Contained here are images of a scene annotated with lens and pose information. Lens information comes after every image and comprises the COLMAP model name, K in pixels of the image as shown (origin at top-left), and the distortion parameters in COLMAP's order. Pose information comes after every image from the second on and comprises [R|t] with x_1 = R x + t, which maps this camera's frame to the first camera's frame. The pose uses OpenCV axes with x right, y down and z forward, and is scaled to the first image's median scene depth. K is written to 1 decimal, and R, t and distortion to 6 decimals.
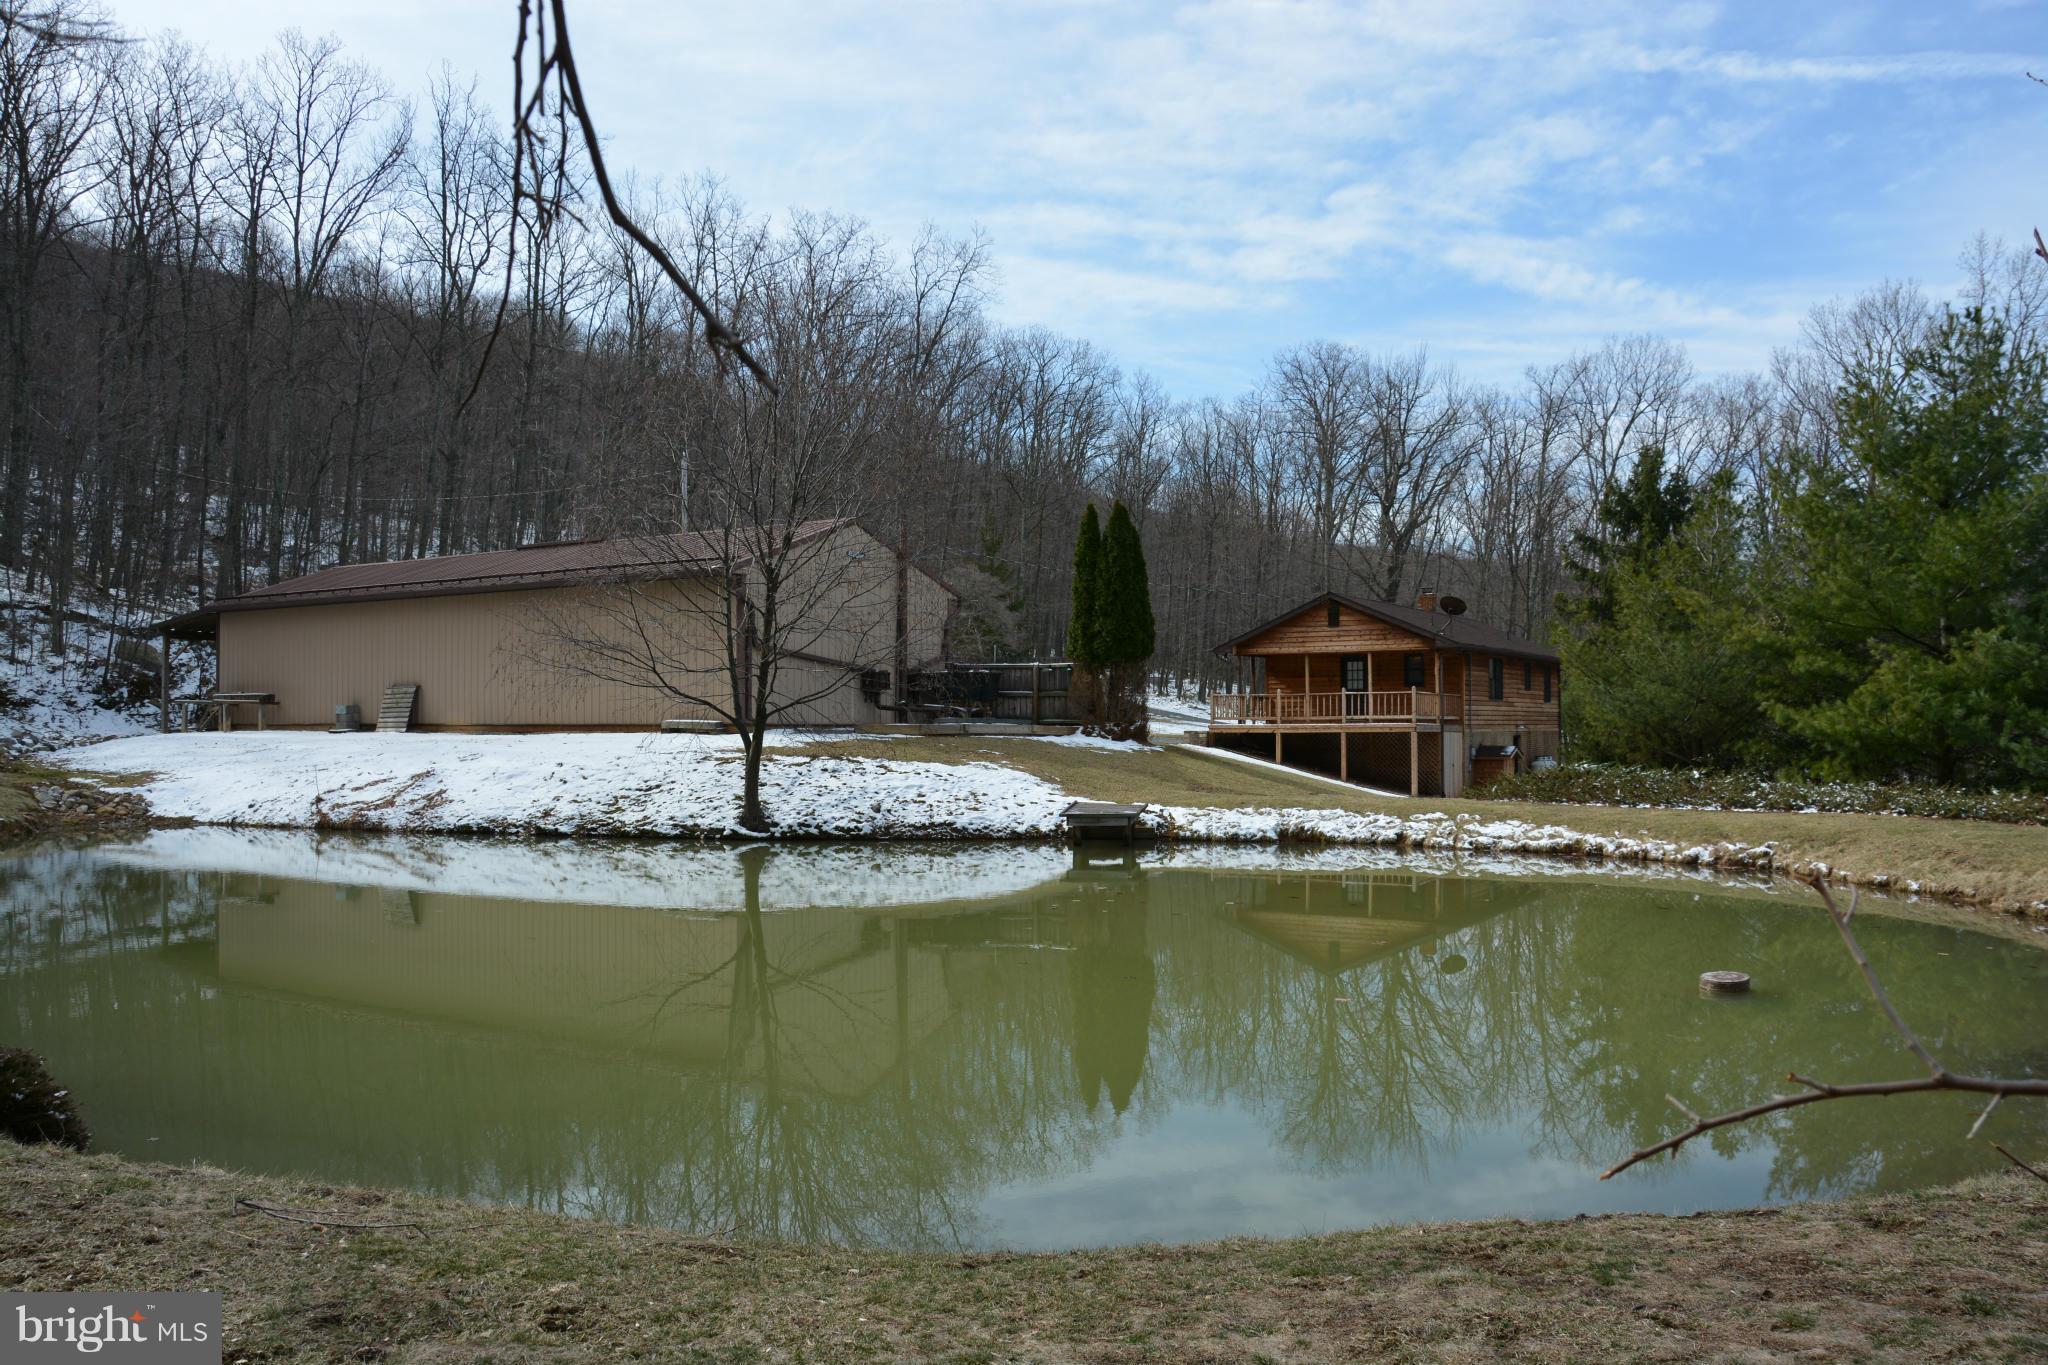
lens RADIAL K [[1599.4, 0, 1024.0], [0, 1599.4, 682.5], [0, 0, 1]] dist [-0.161244, 0.116647]
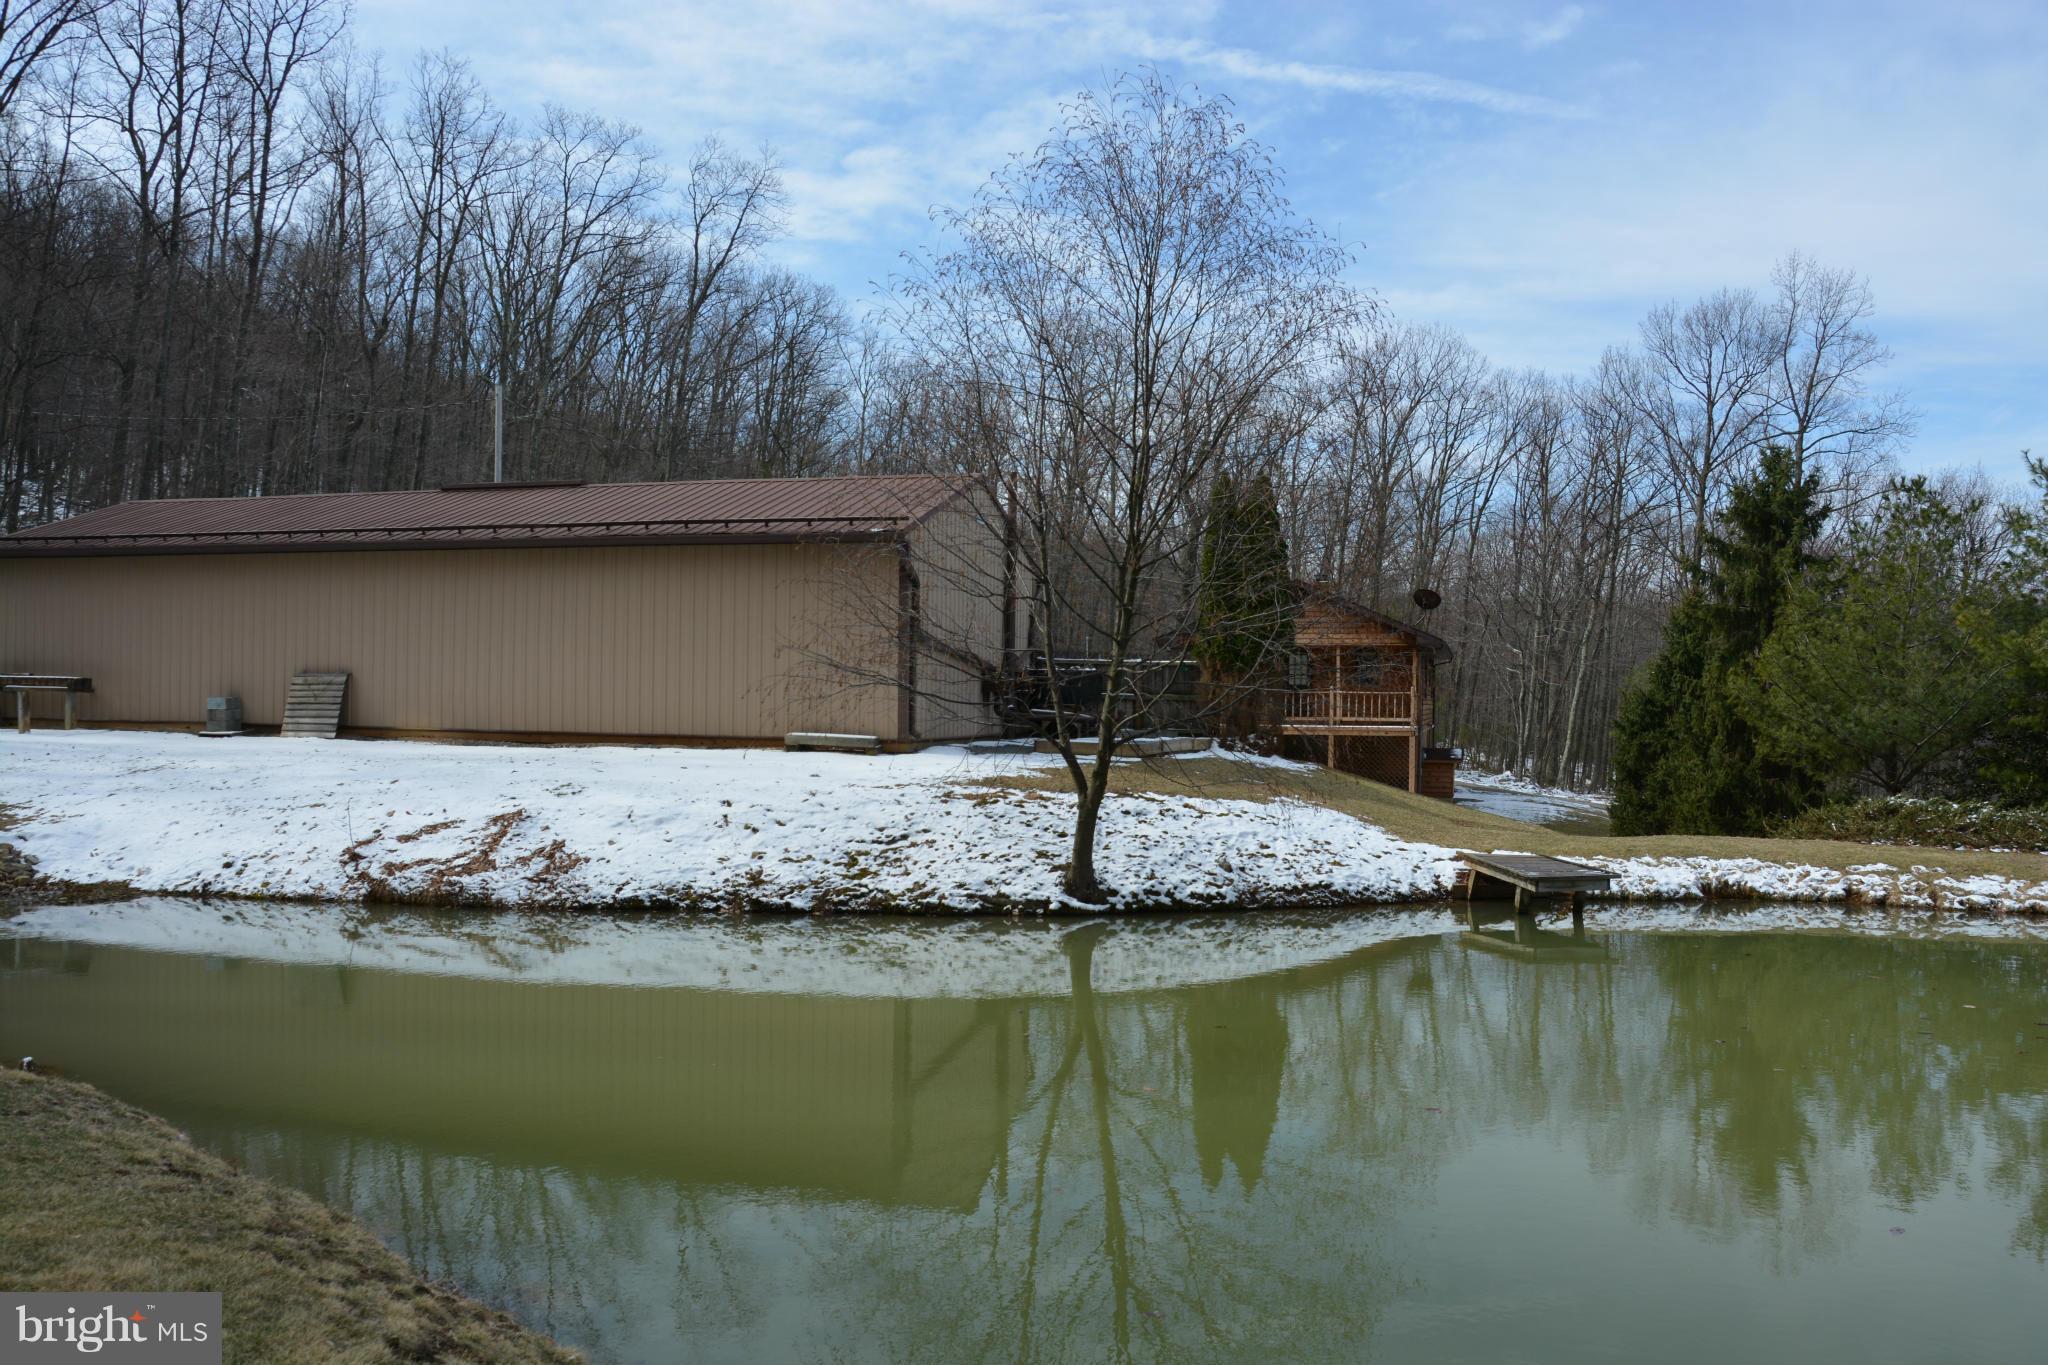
lens RADIAL K [[1599.4, 0, 1024.0], [0, 1599.4, 682.5], [0, 0, 1]] dist [-0.161244, 0.116647]
pose [[0.959337, 0.018207, 0.281677, -0.390494], [-0.024188, 0.999549, 0.017770, -0.018599], [-0.281226, -0.023860, 0.959345, 0.301418]]
